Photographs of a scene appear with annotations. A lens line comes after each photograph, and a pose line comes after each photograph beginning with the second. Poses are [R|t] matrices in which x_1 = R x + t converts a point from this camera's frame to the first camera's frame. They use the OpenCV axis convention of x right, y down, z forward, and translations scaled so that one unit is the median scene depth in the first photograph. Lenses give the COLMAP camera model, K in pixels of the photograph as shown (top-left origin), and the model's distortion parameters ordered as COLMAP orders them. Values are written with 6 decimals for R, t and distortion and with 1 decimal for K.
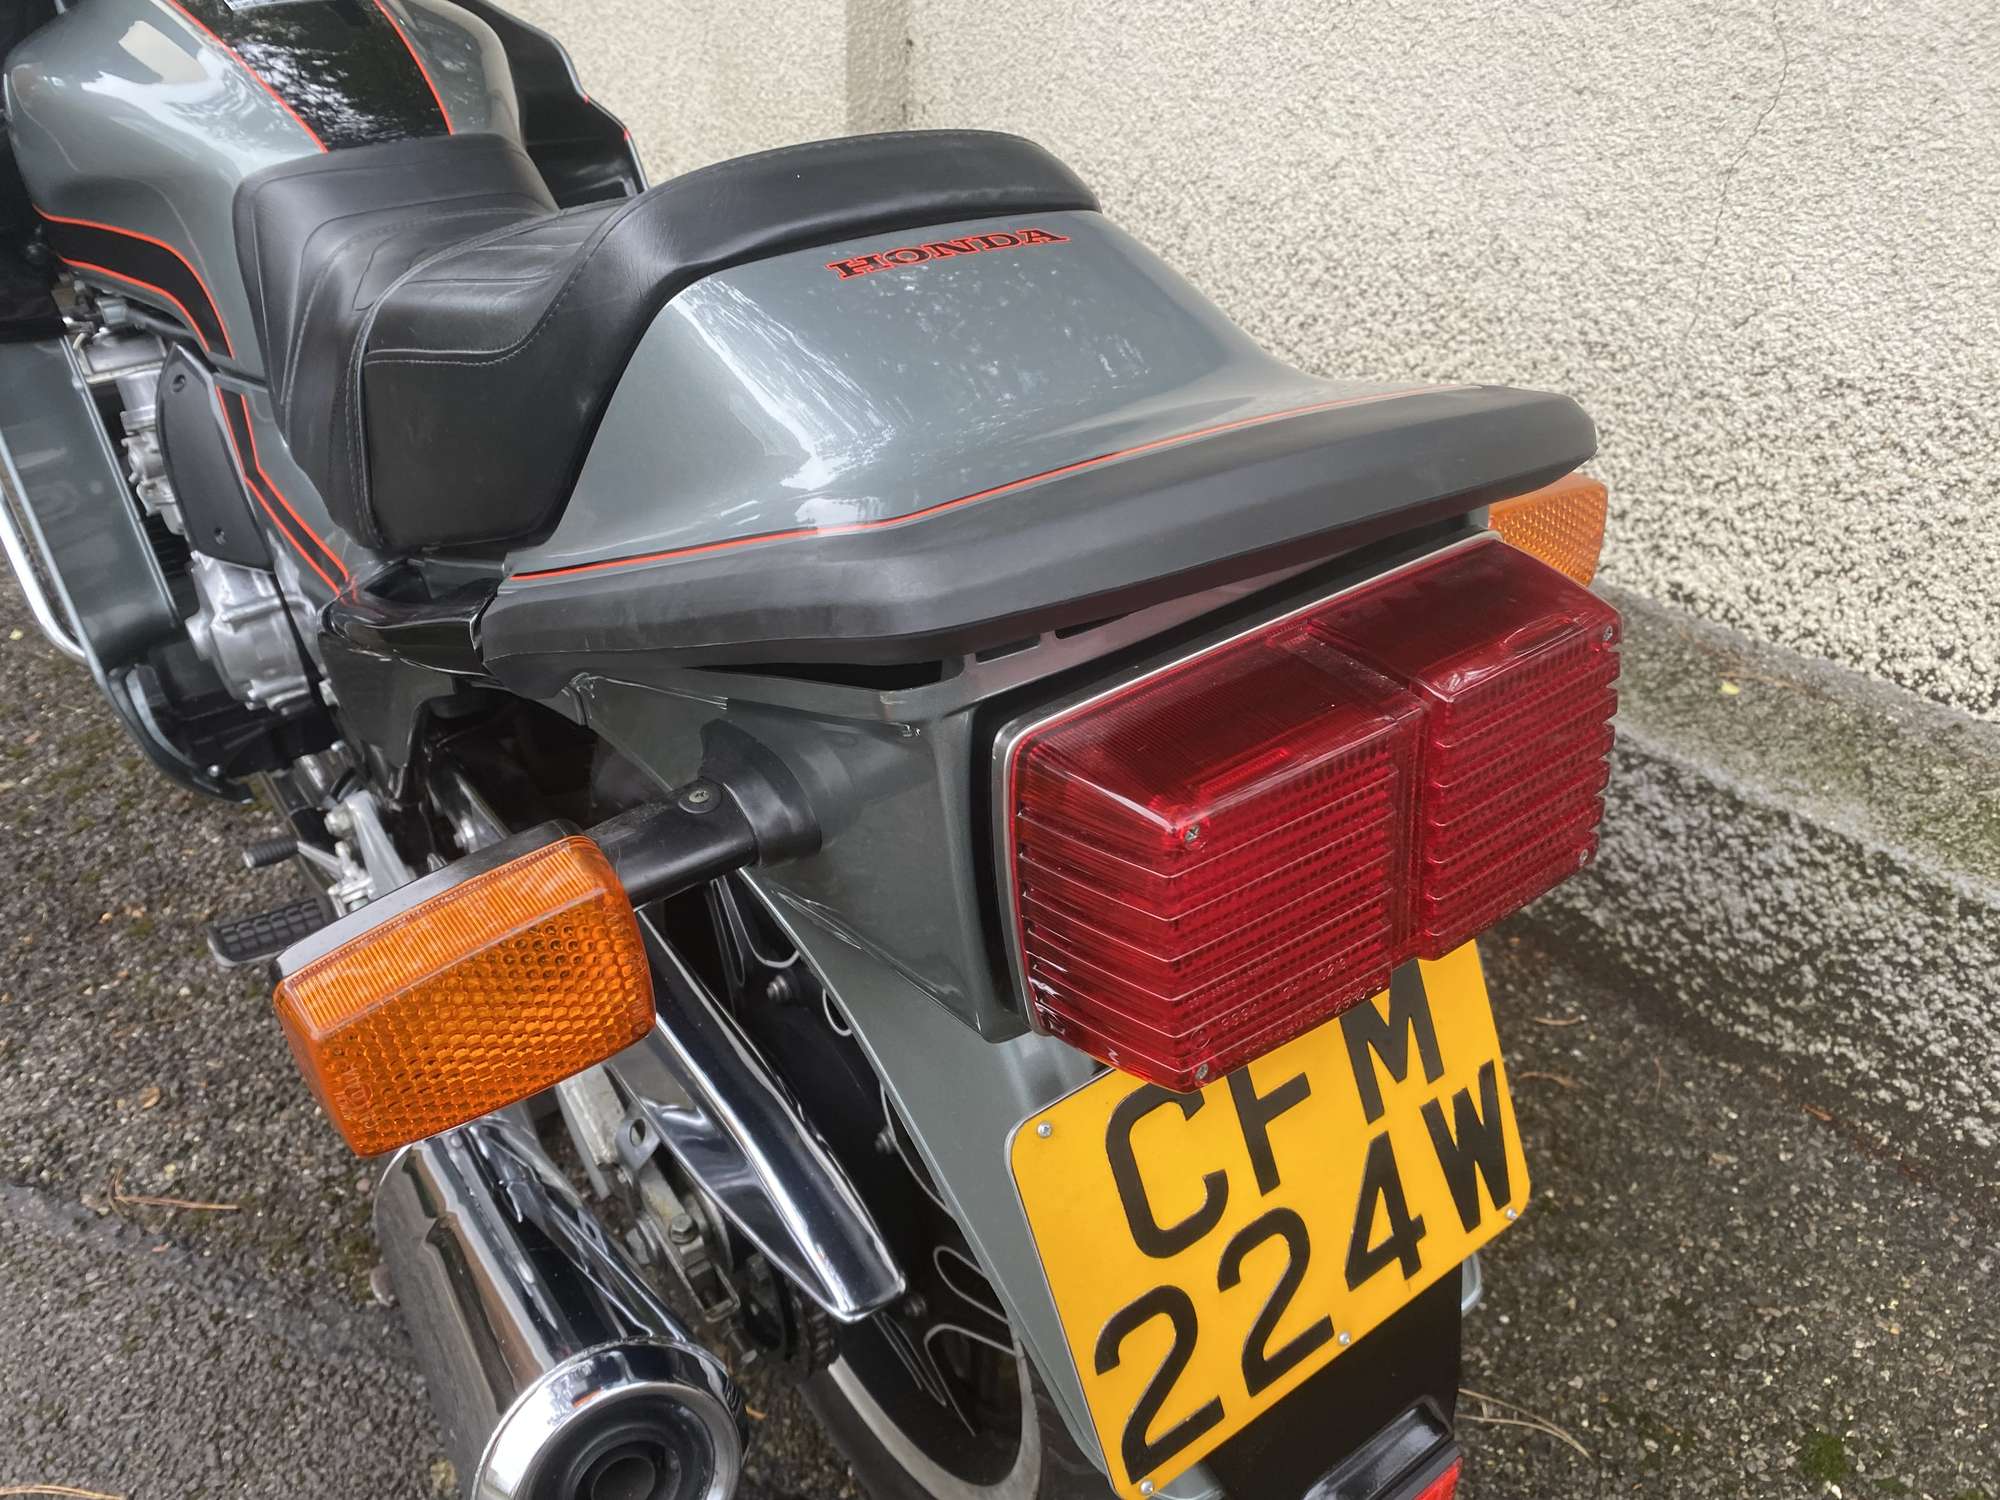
lens RADIAL K [[1550.9, 0, 976.9], [0, 1550.9, 768.4], [0, 0, 1]] dist [0.007131, -0.005733]
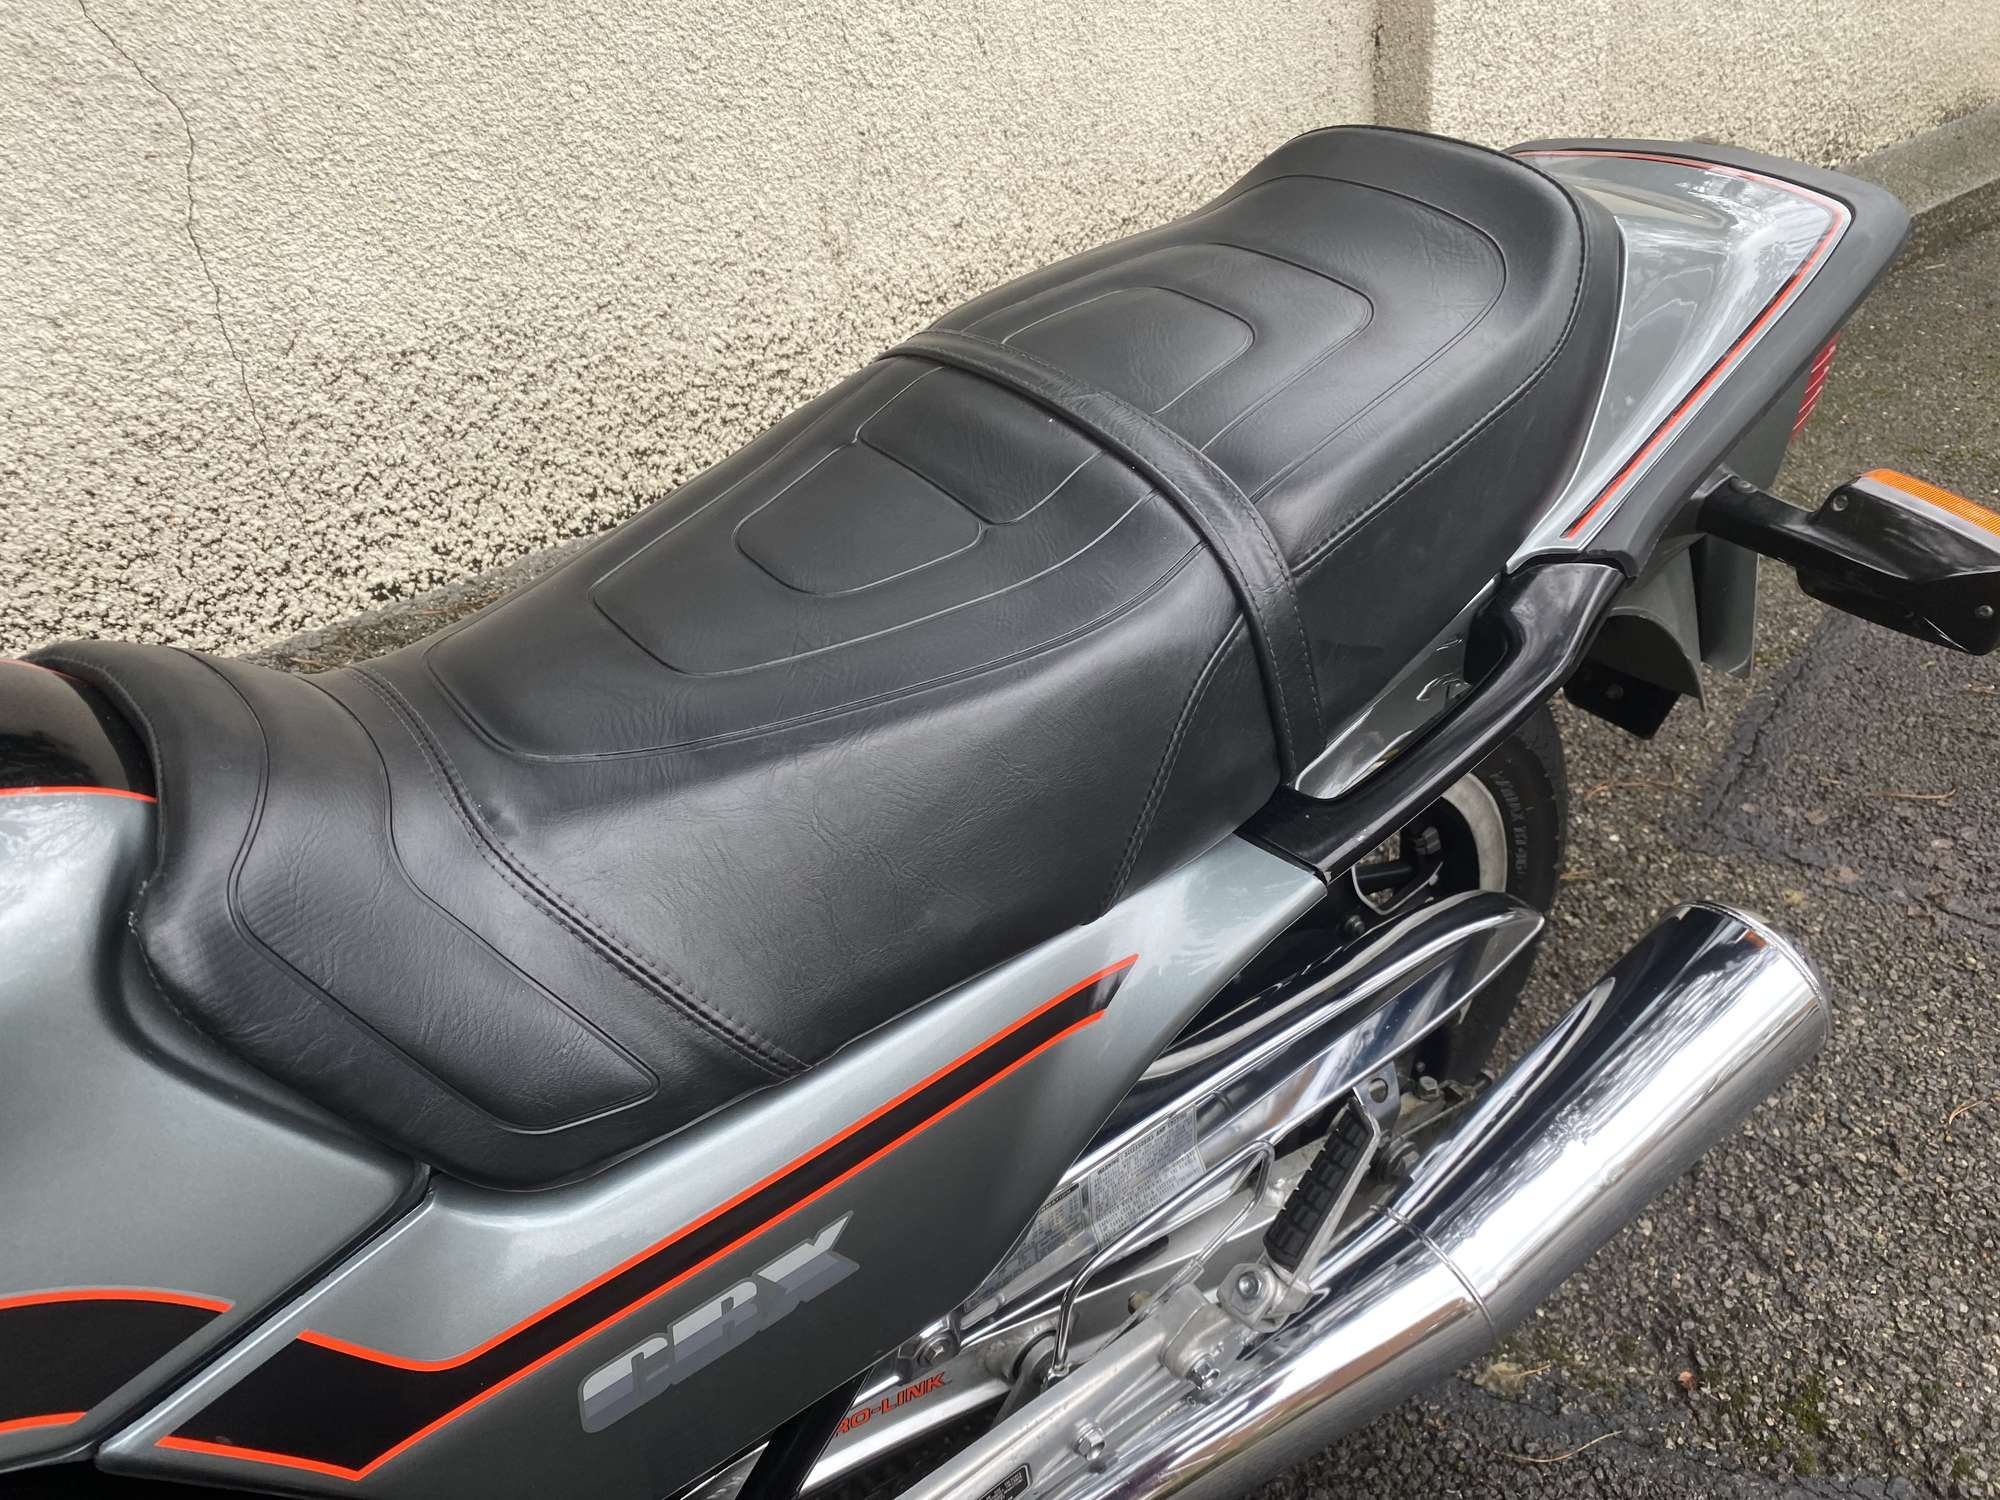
lens RADIAL K [[1550.9, 0, 1012.4], [0, 1550.9, 737.8], [0, 0, 1]] dist [0.007131, -0.005733]
pose [[-0.052650, -0.532619, 0.844716, -0.578986], [0.547832, 0.691834, 0.470367, -0.344972], [-0.834930, 0.487527, 0.255361, 0.475982]]
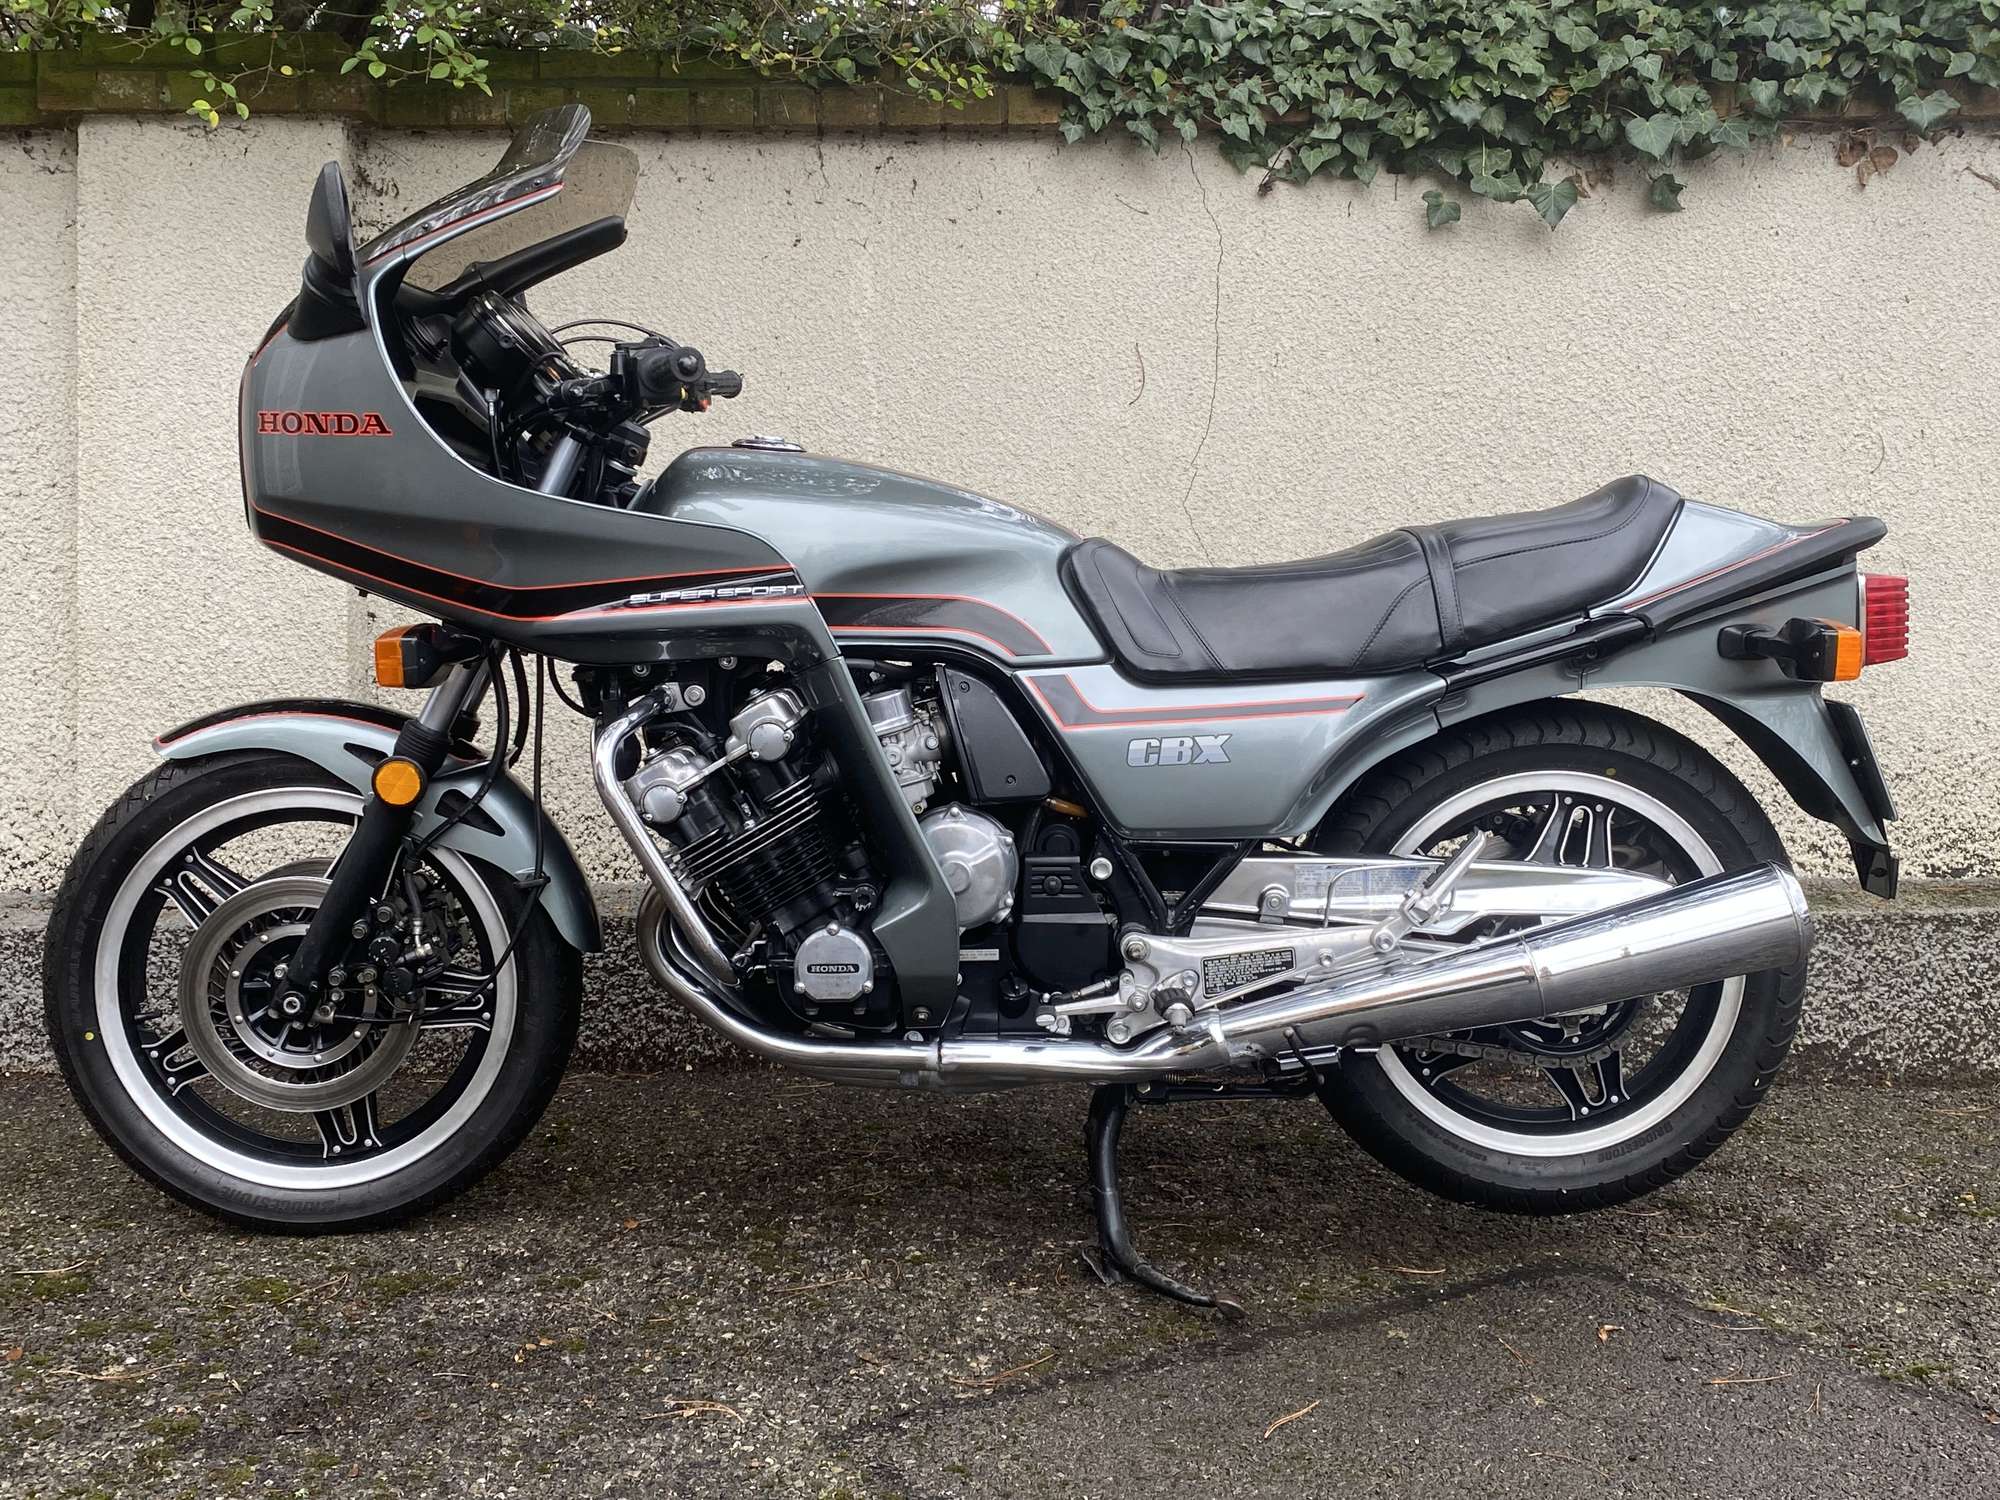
lens RADIAL K [[2128.0, 0, 999.5], [0, 2128.0, 734.0], [0, 0, 1]] dist [0.038364, 0.000000]
pose [[0.560643, -0.020447, 0.827805, -1.724690], [0.405205, 0.878599, -0.252730, 0.247764], [-0.722141, 0.477122, 0.500866, 0.000006]]
